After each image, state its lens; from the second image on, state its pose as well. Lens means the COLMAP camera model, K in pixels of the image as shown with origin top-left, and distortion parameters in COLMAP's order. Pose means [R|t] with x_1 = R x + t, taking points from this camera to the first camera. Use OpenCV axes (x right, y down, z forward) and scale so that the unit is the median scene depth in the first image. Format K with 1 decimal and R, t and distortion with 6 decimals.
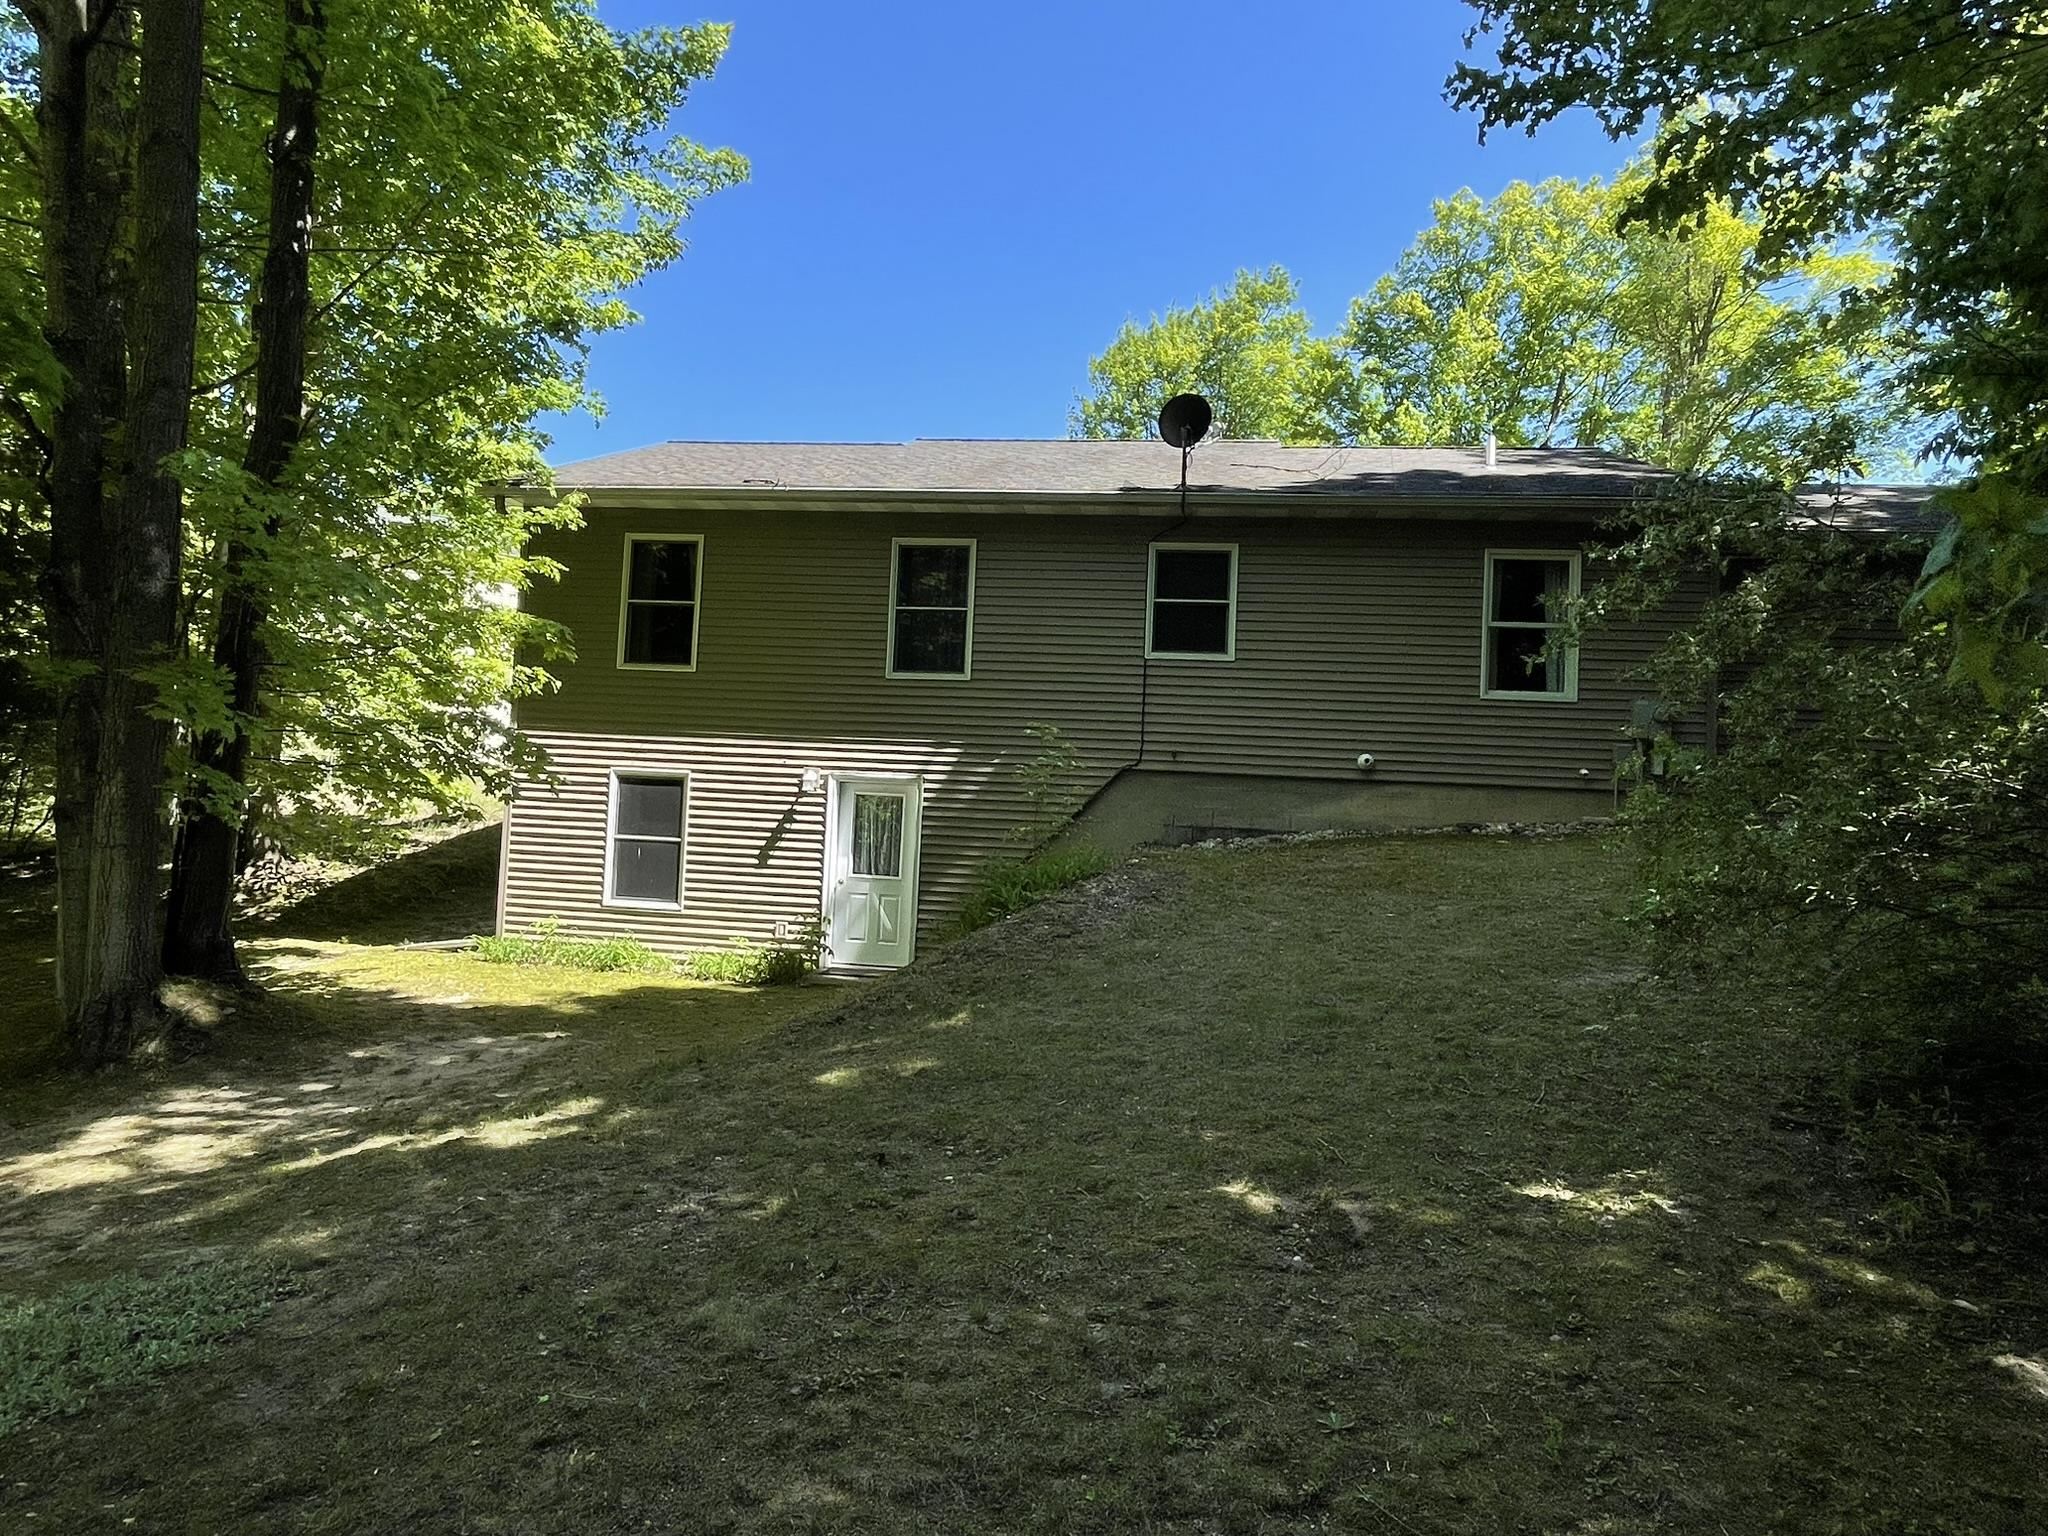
lens RADIAL K [[1146.7, 0, 1024.0], [0, 1146.7, 768.0], [0, 0, 1]] dist [0.005294, -0.002149]
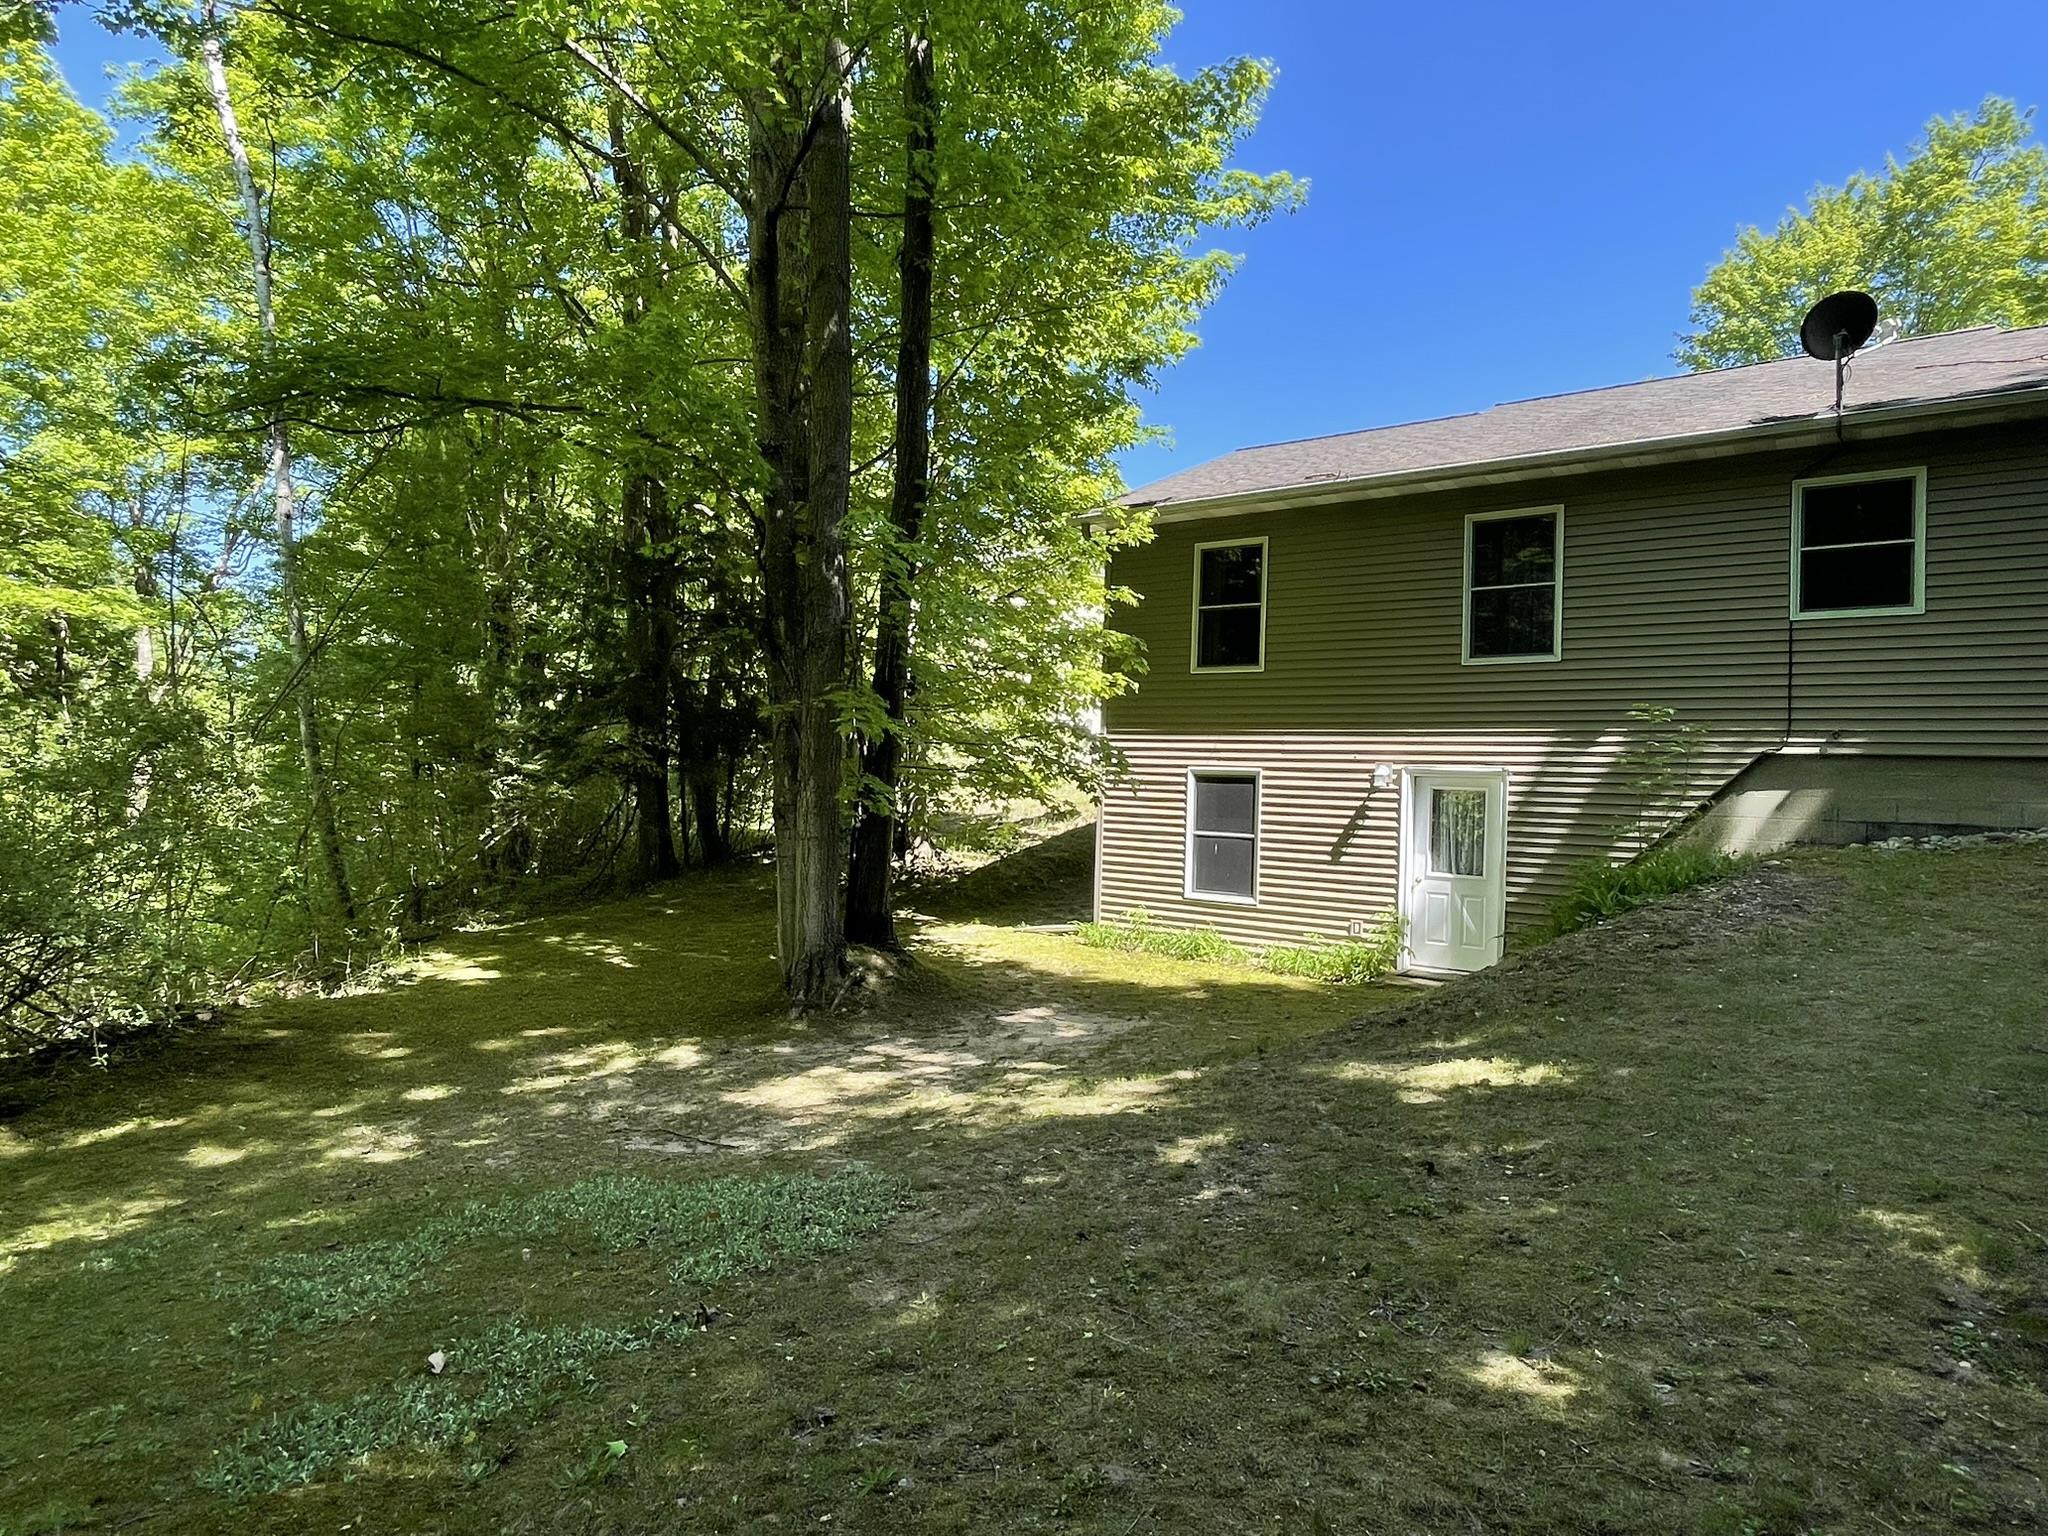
lens RADIAL K [[1146.7, 0, 1024.0], [0, 1146.7, 768.0], [0, 0, 1]] dist [0.005294, -0.002149]
pose [[0.879071, -0.024675, -0.476051, 0.013556], [0.025852, 0.999657, -0.004078, 0.000860], [0.475989, -0.008722, 0.879408, -0.000010]]
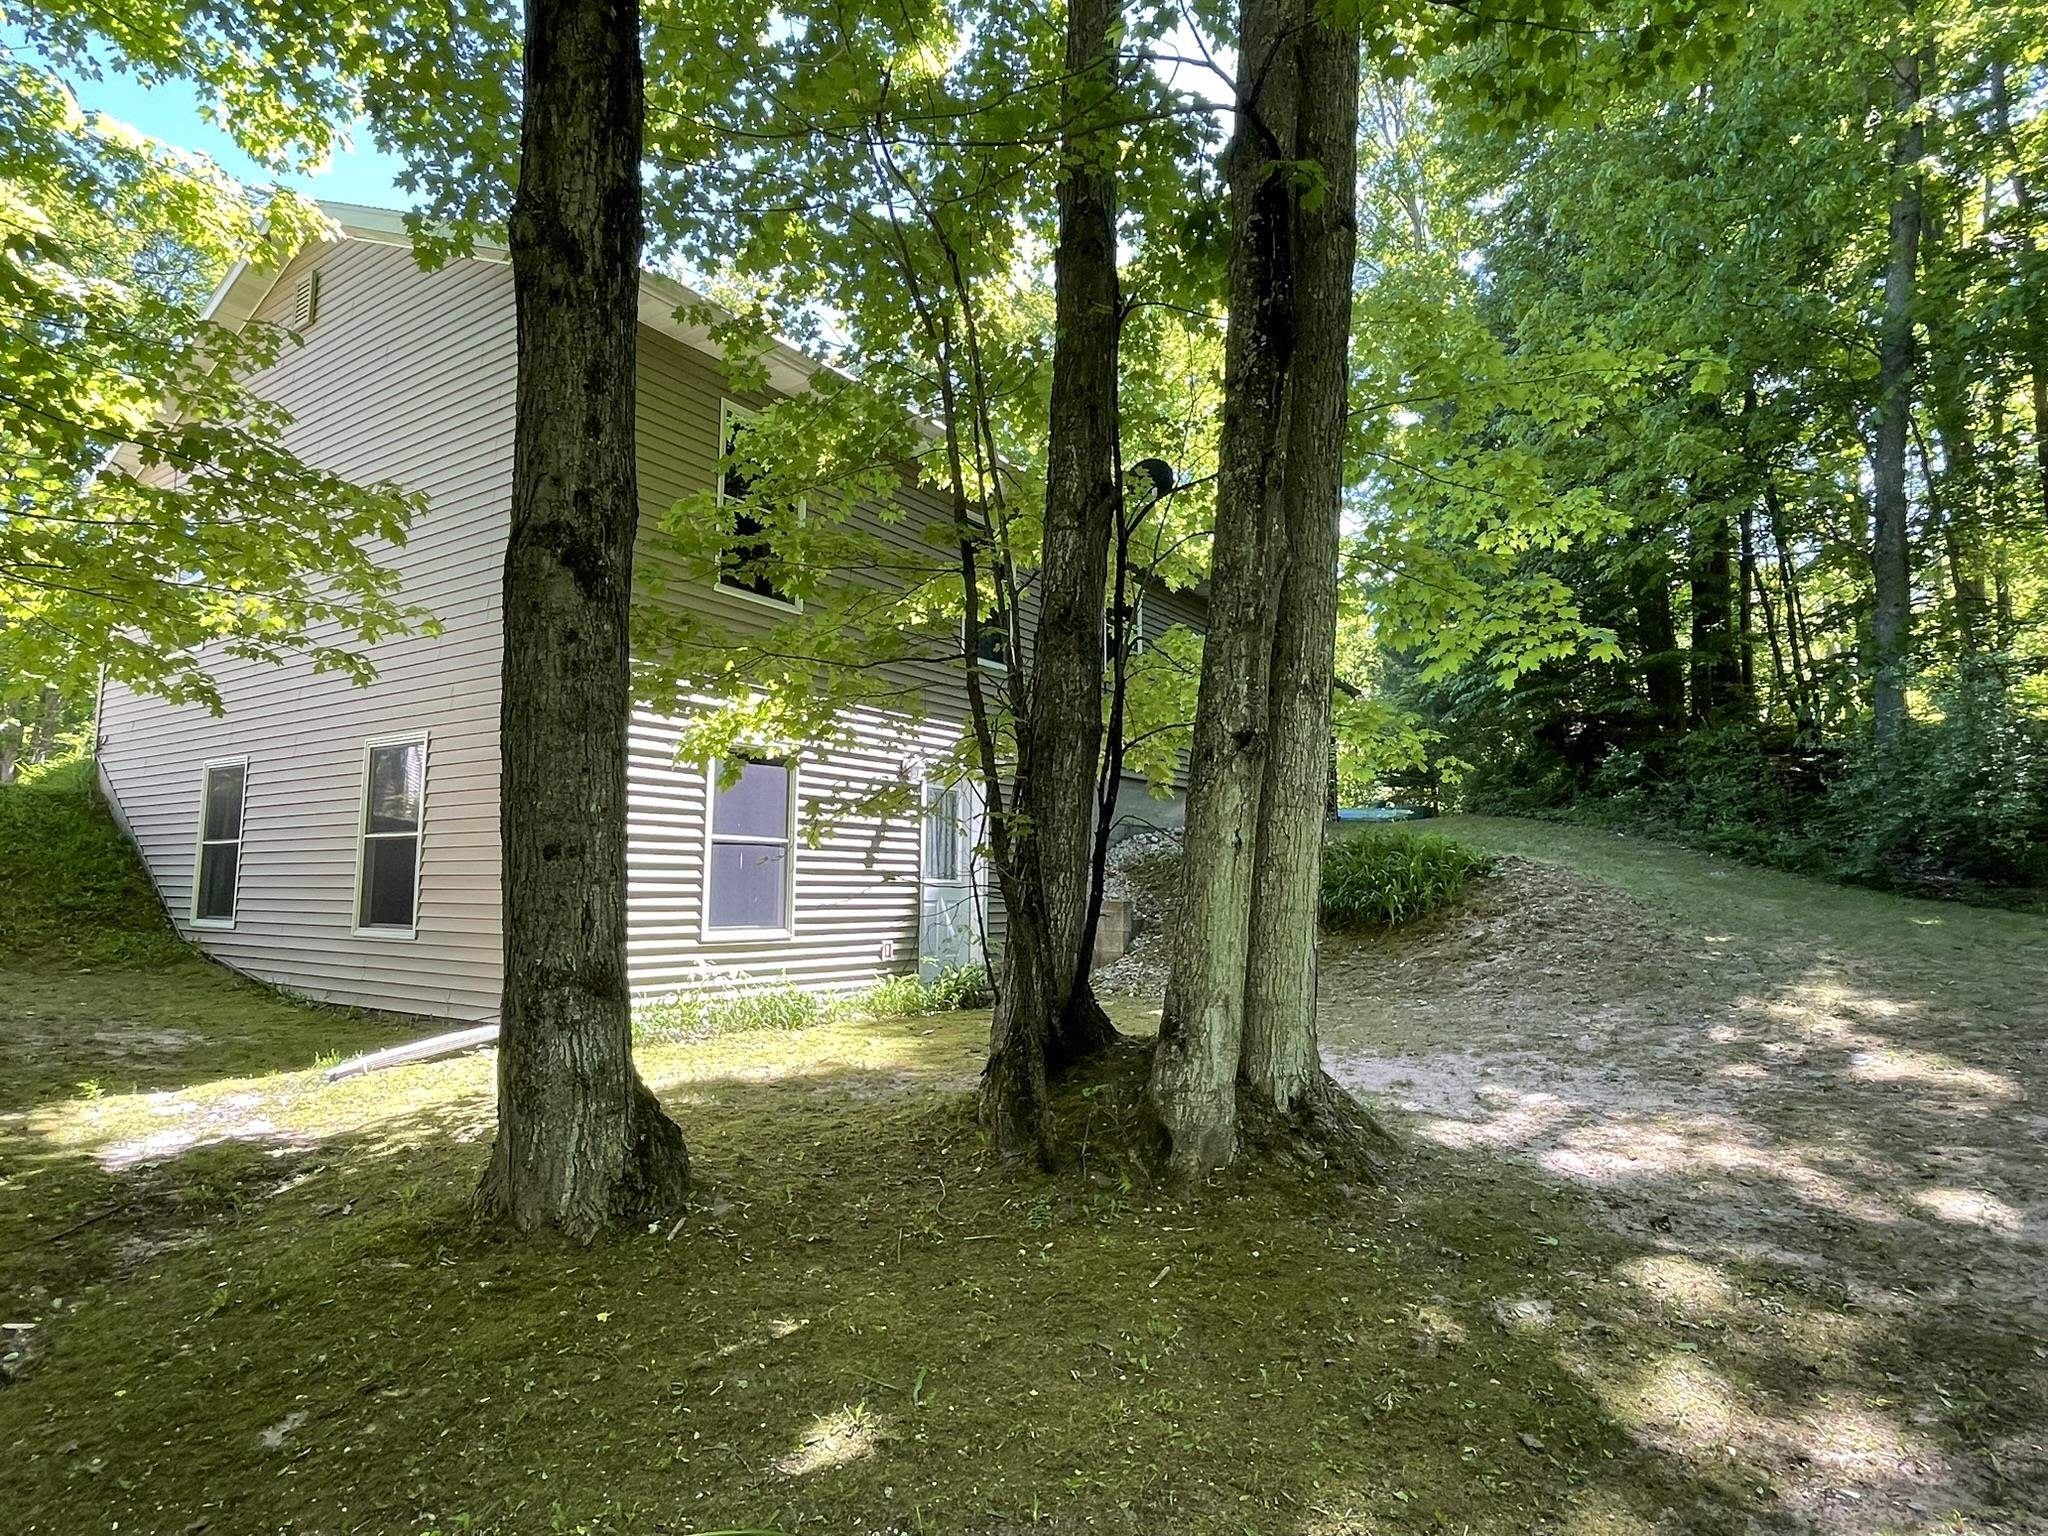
lens RADIAL K [[1146.7, 0, 1024.0], [0, 1146.7, 768.0], [0, 0, 1]] dist [0.005294, -0.002149]
pose [[0.454218, 0.050629, 0.889451, -1.264561], [-0.009010, 0.998594, -0.052240, 0.075819], [-0.890845, 0.015714, 0.454036, 0.767061]]
